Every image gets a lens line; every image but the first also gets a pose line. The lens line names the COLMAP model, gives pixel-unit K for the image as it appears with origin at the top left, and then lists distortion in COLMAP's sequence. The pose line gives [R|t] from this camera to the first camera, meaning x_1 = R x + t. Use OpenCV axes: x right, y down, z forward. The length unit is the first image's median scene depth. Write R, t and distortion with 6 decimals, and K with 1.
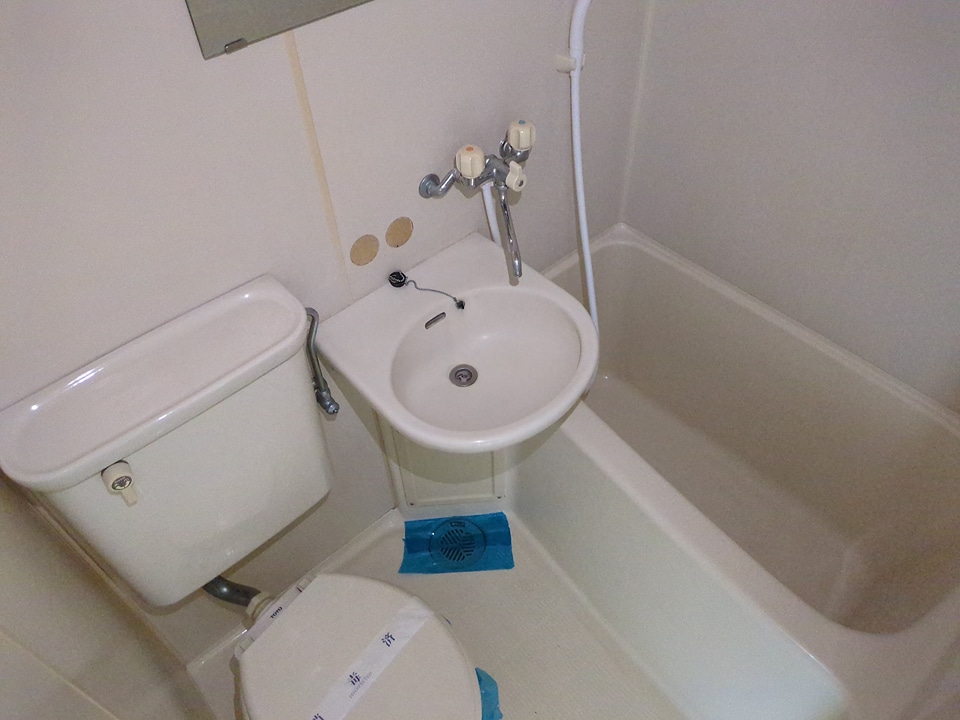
lens RADIAL K [[720.4, 0, 476.4], [0, 720.4, 357.8], [0, 0, 1]] dist [0.030387, -0.013426]
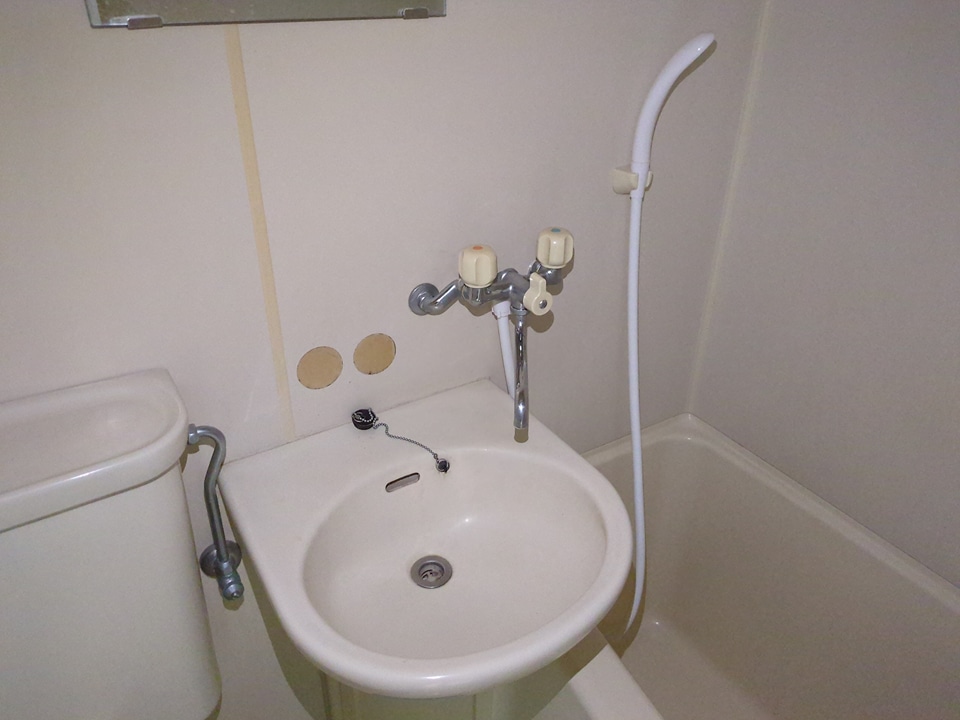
lens RADIAL K [[720.4, 0, 476.4], [0, 720.4, 357.8], [0, 0, 1]] dist [0.030387, -0.013426]
pose [[0.984754, 0.123863, -0.122135, 0.084631], [-0.155532, 0.941393, -0.299314, 0.033305], [0.077903, 0.313747, 0.946305, 0.307496]]
